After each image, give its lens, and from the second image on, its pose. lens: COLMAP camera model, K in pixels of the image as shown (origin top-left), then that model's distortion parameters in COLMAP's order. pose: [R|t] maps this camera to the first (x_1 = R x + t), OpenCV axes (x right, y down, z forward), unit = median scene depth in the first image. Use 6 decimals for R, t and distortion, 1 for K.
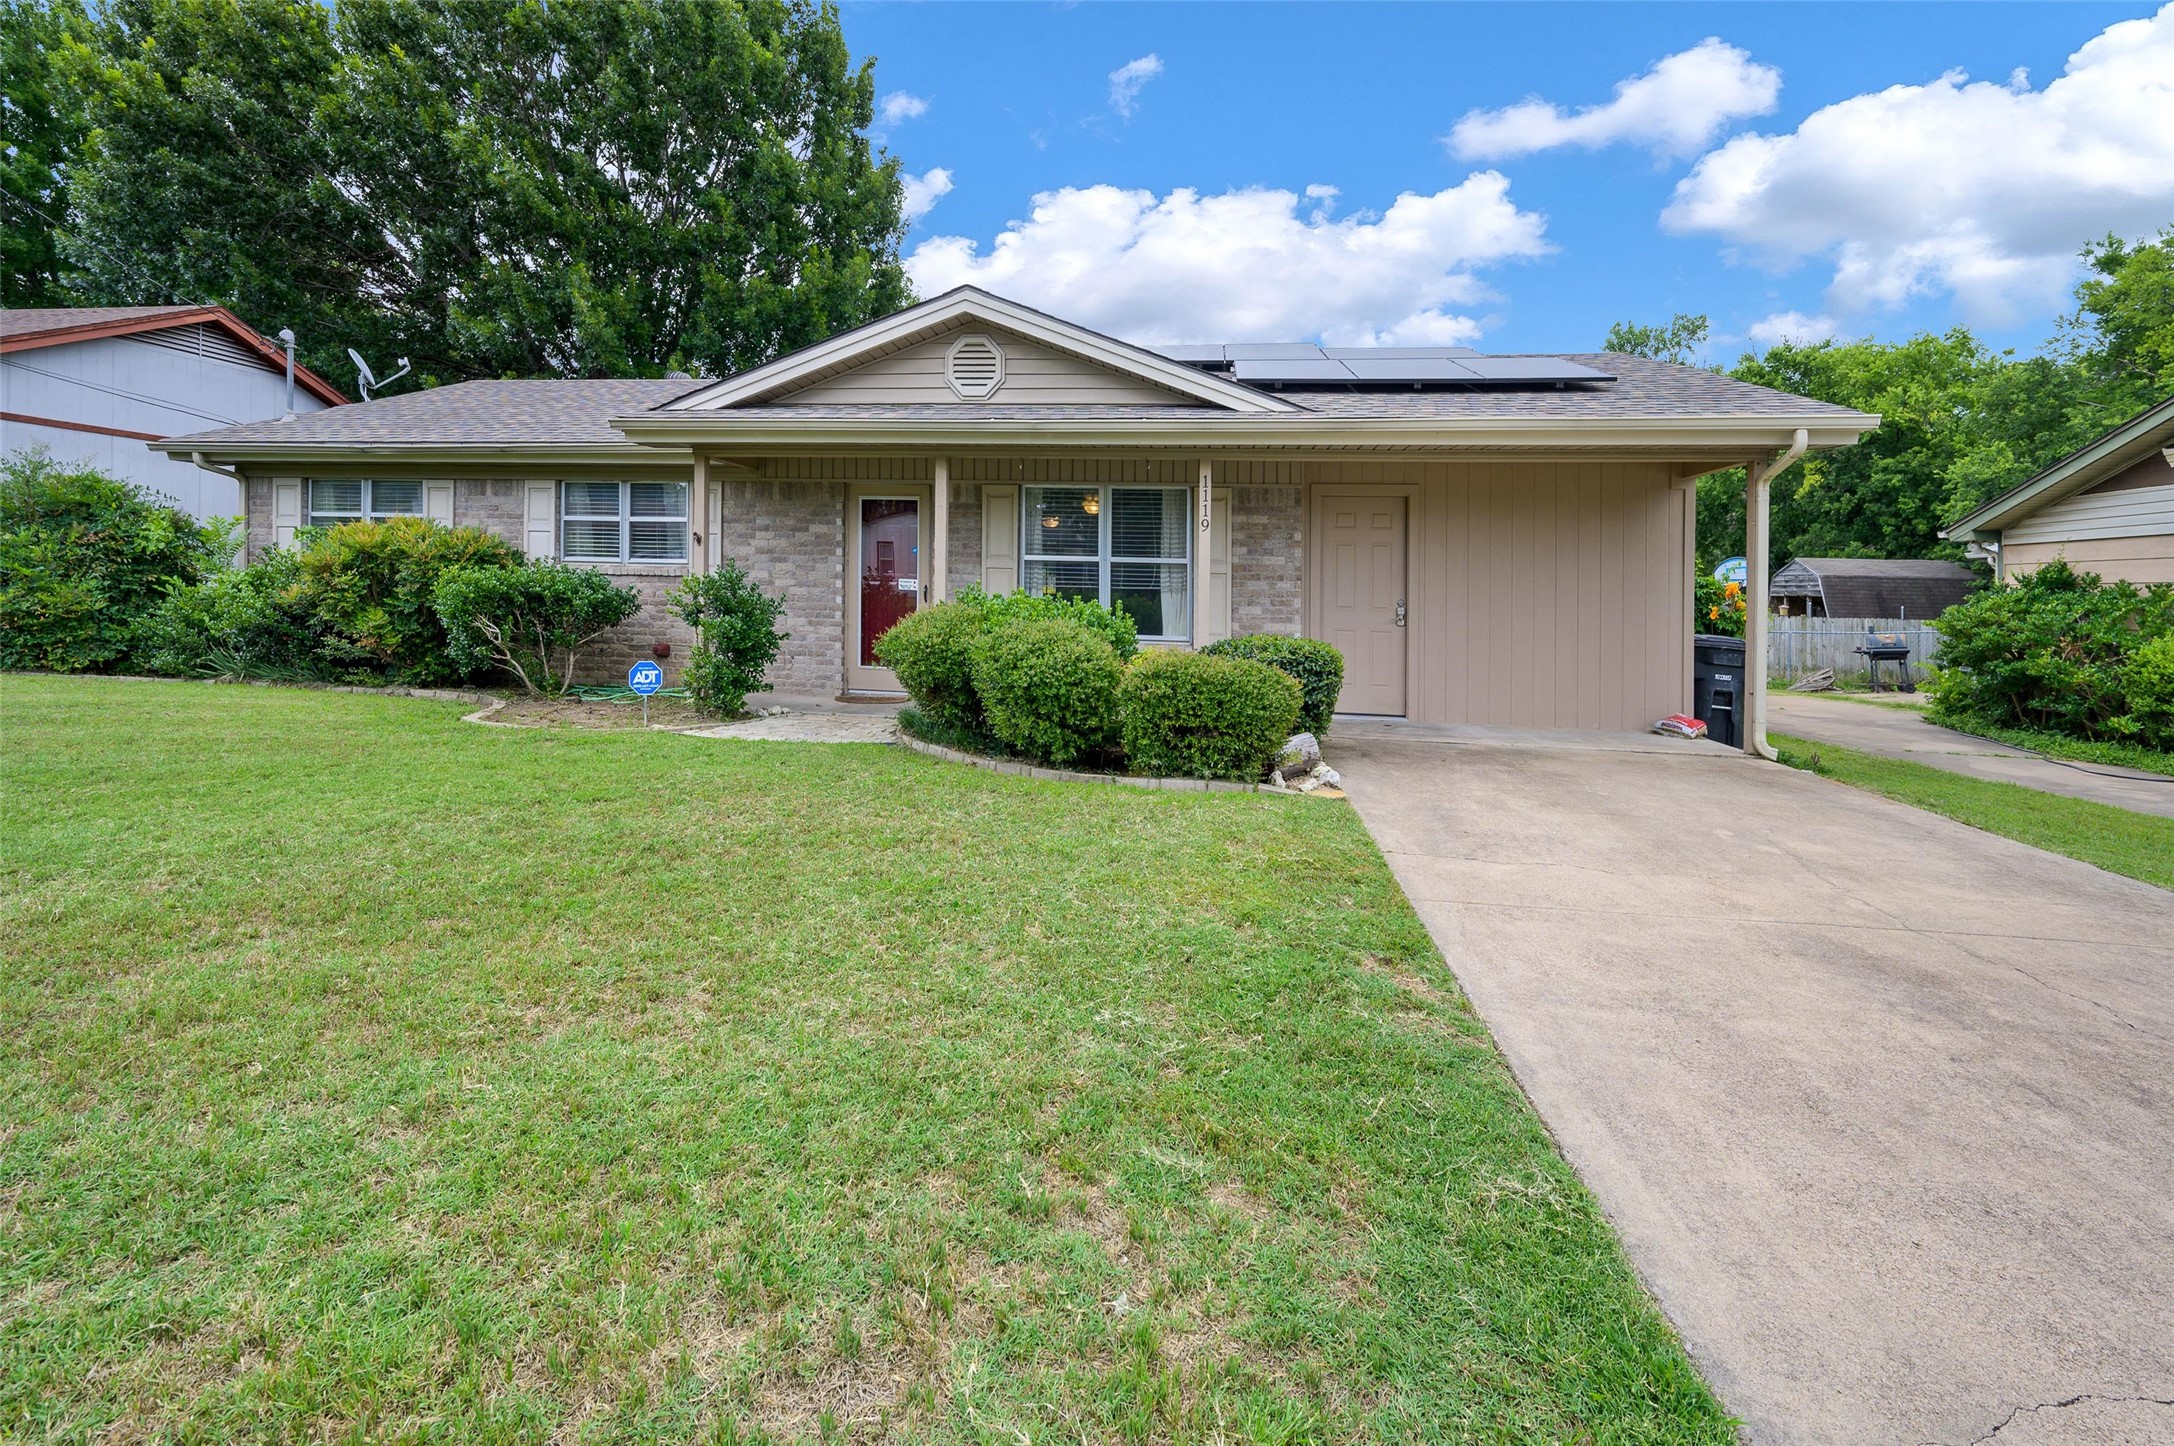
lens RADIAL K [[1007.8, 0, 1095.9], [0, 1007.8, 606.7], [0, 0, 1]] dist [-0.001455, -0.000463]
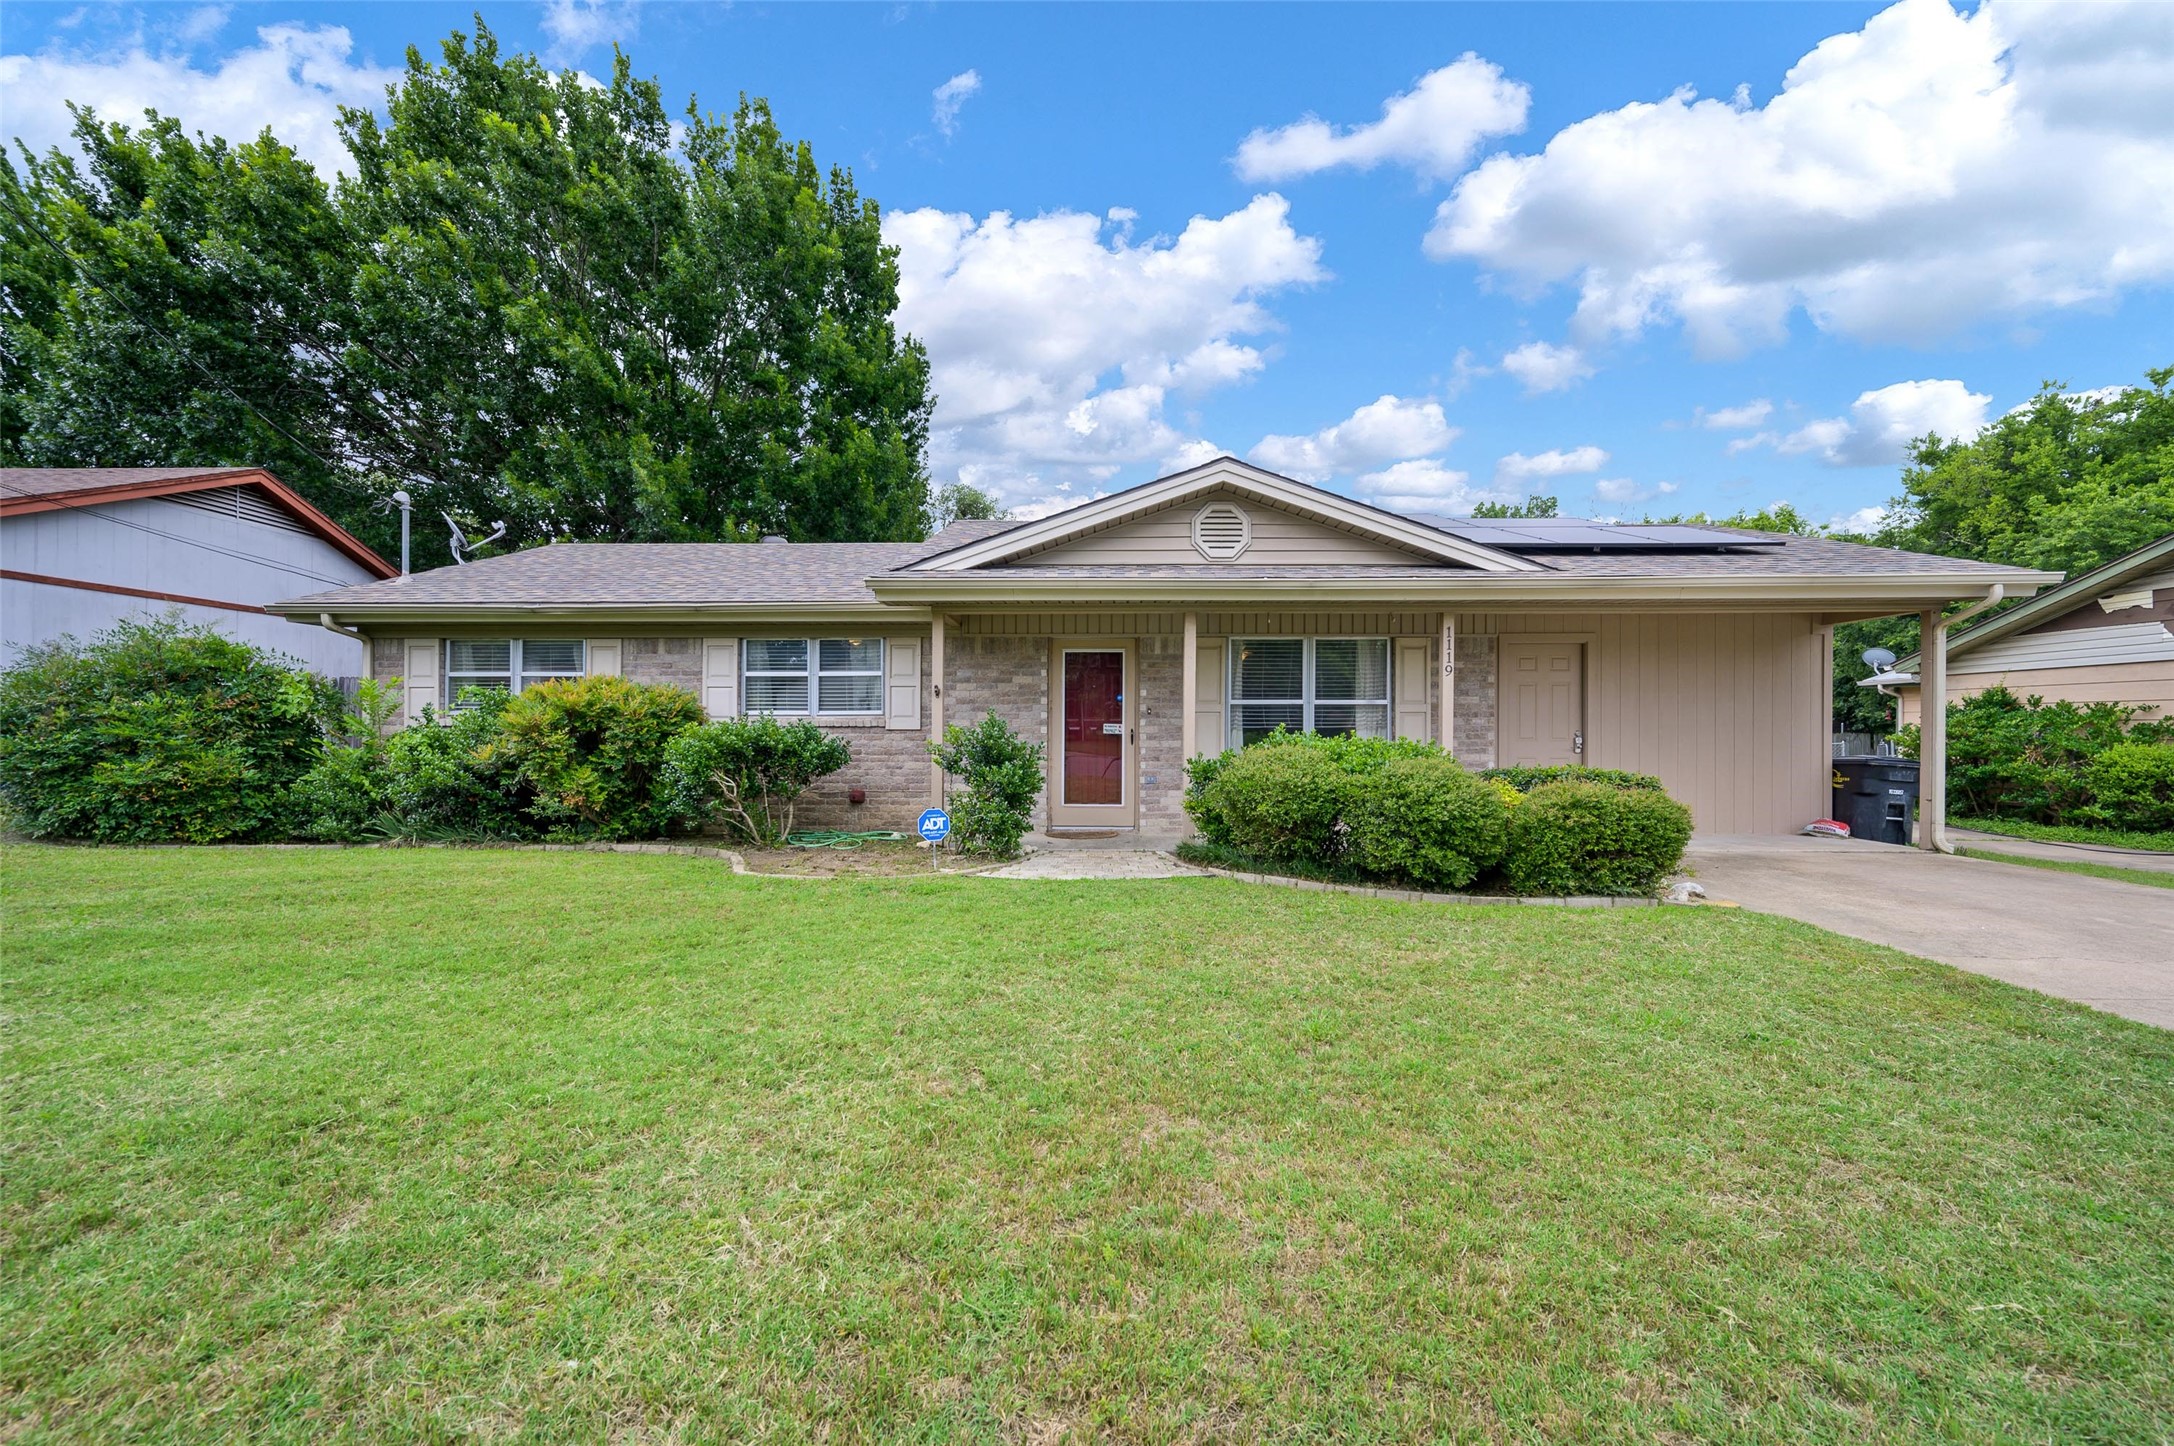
lens RADIAL K [[864.0, 0, 1120.7], [0, 864.0, 730.7], [0, 0, 1]] dist [-0.001184, 0.000516]
pose [[0.989625, -0.027200, 0.141075, -0.289406], [0.028783, 0.999543, -0.009197, -0.010377], [-0.140760, 0.013162, 0.989956, 0.060534]]
